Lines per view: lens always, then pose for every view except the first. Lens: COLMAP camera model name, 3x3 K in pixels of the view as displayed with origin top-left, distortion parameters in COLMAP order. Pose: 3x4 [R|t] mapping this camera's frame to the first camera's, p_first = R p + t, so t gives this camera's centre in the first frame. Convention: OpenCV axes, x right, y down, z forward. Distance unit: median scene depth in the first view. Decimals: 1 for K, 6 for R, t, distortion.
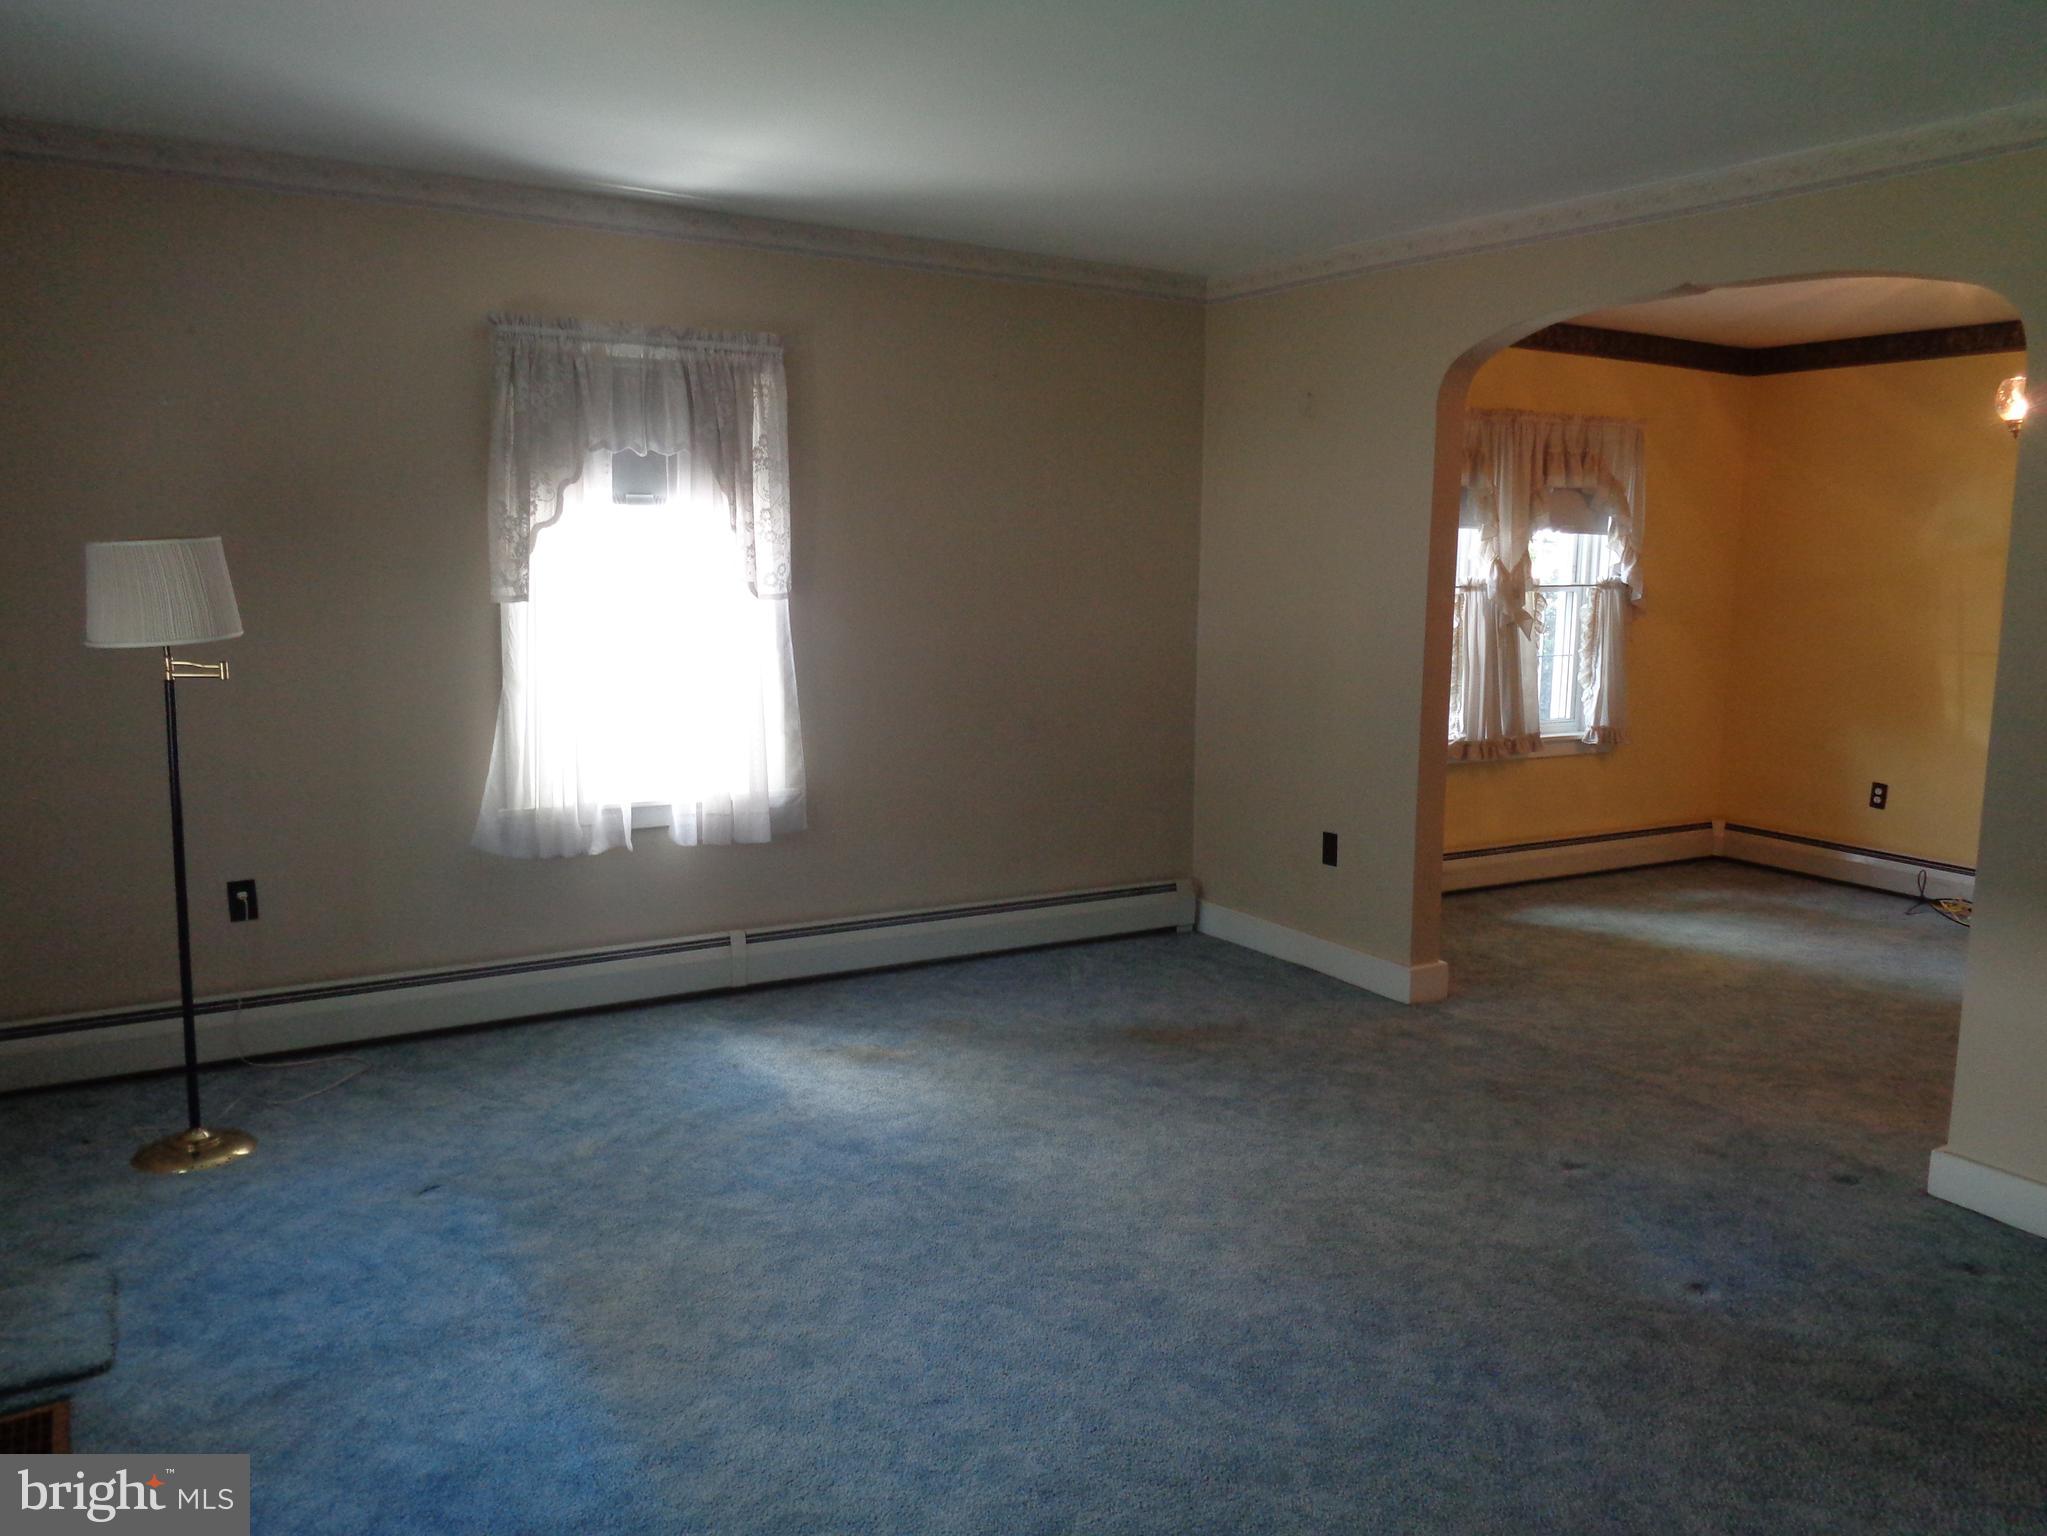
lens RADIAL K [[1522.5, 0, 1073.1], [0, 1522.5, 730.9], [0, 0, 1]] dist [0.012804, 0.000138]
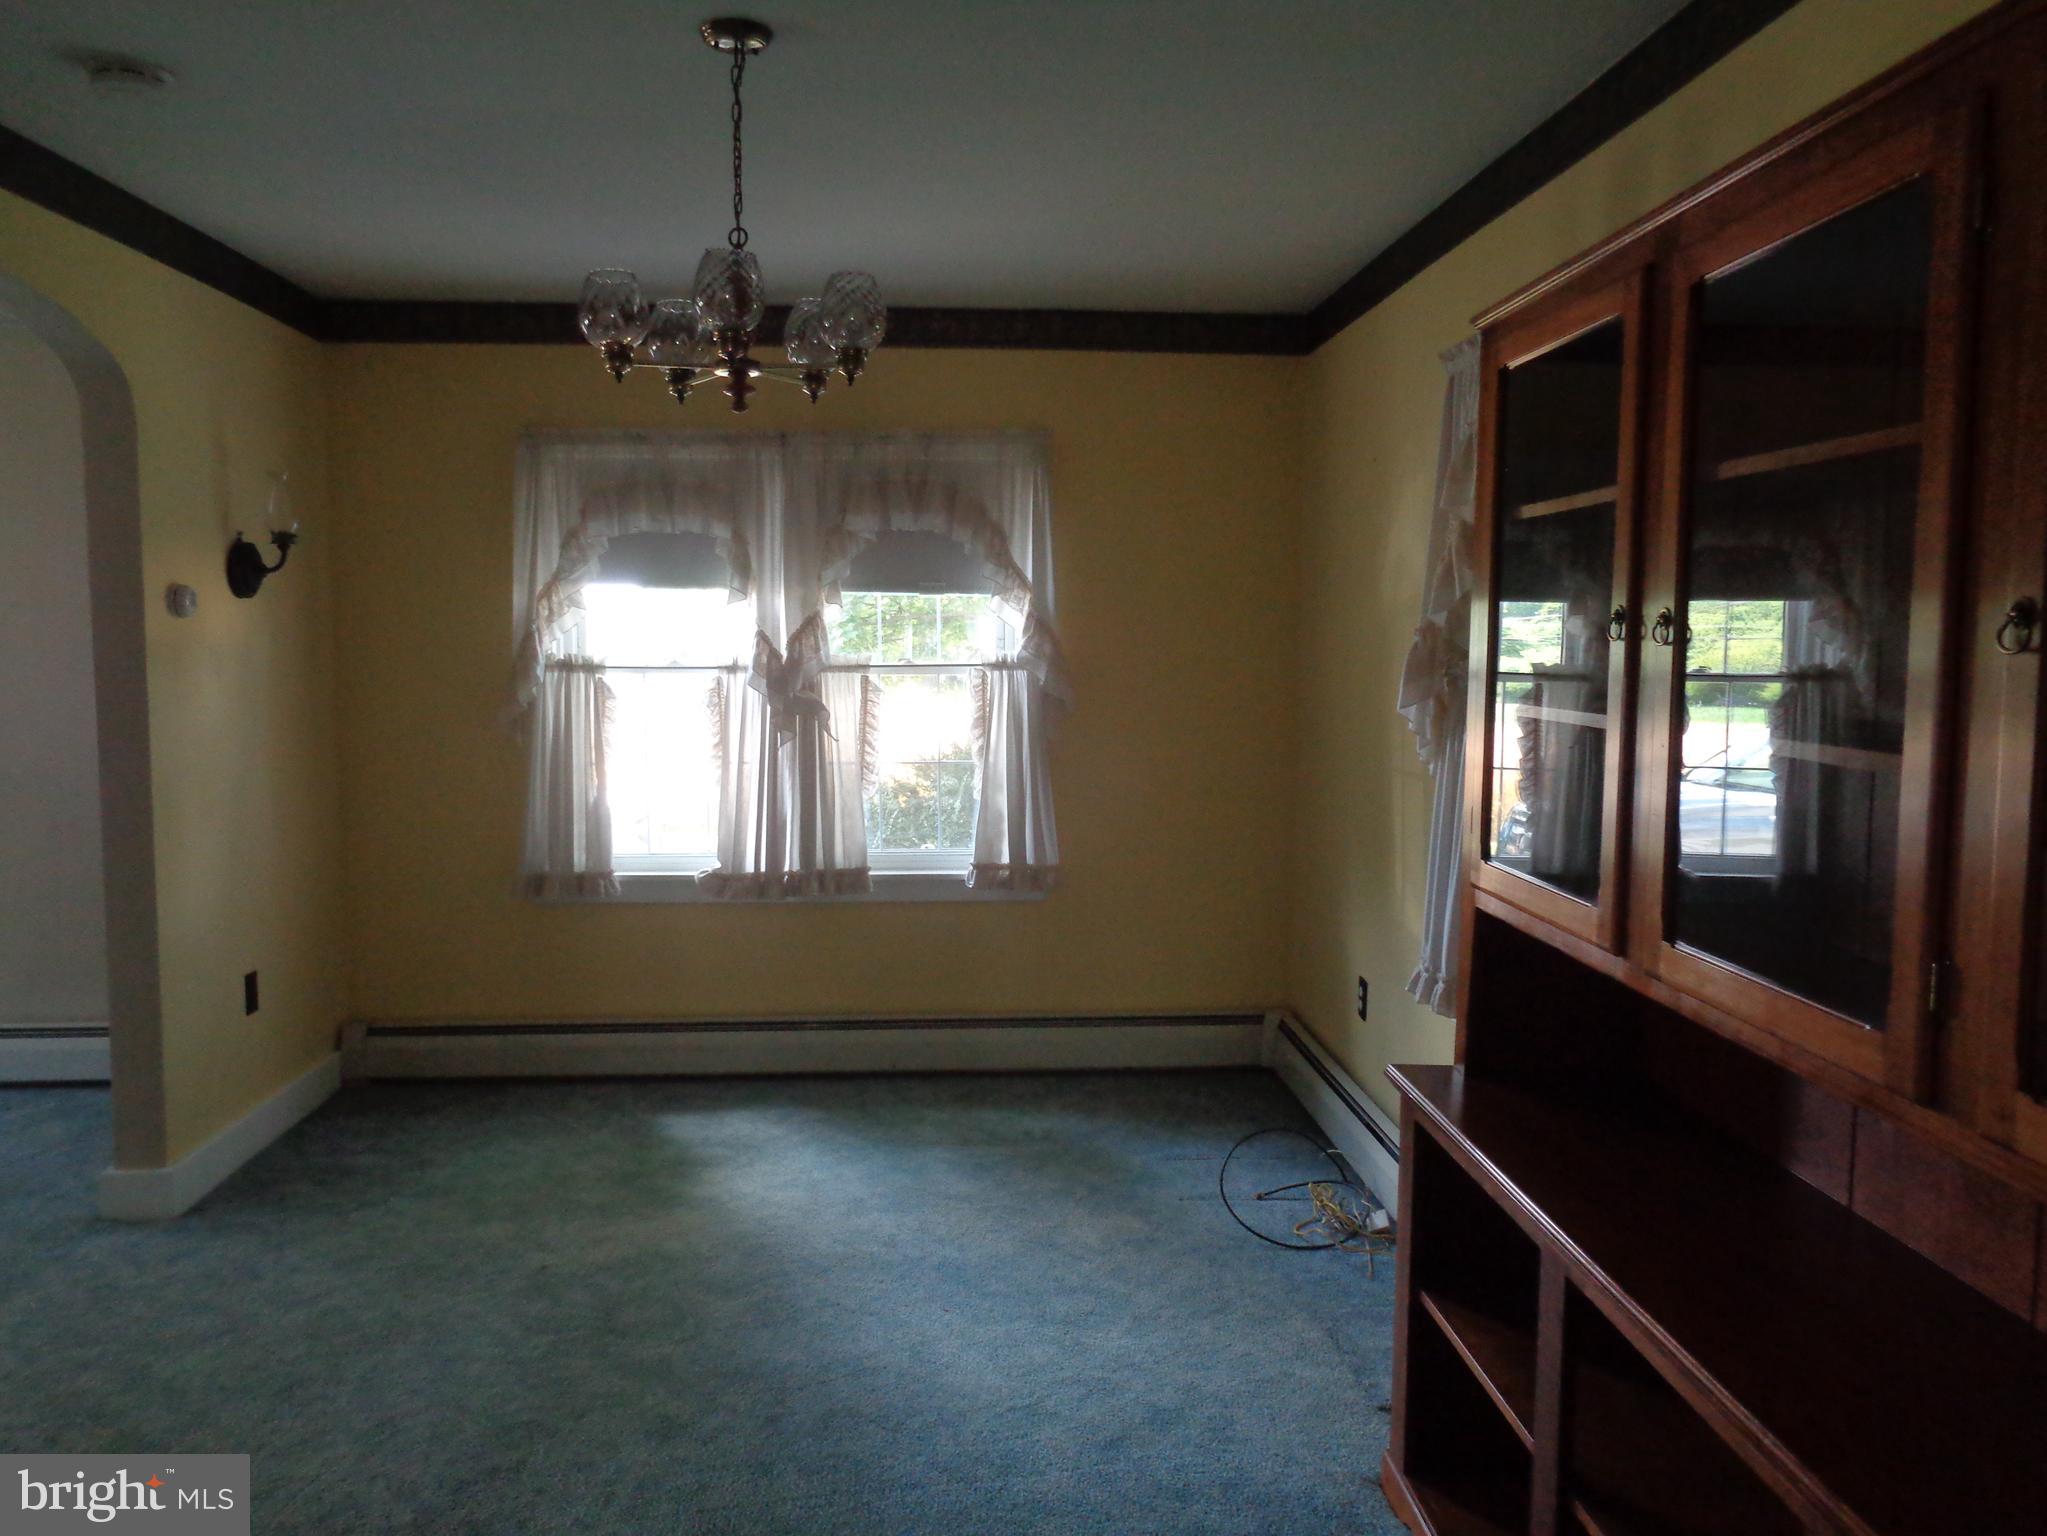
lens RADIAL K [[1522.5, 0, 1012.9], [0, 1522.5, 760.9], [0, 0, 1]] dist [0.012804, 0.000138]
pose [[0.885847, 0.033002, -0.462802, 0.699547], [-0.047416, 0.998684, -0.019544, -0.038780], [0.461548, 0.039257, 0.886246, 0.380805]]
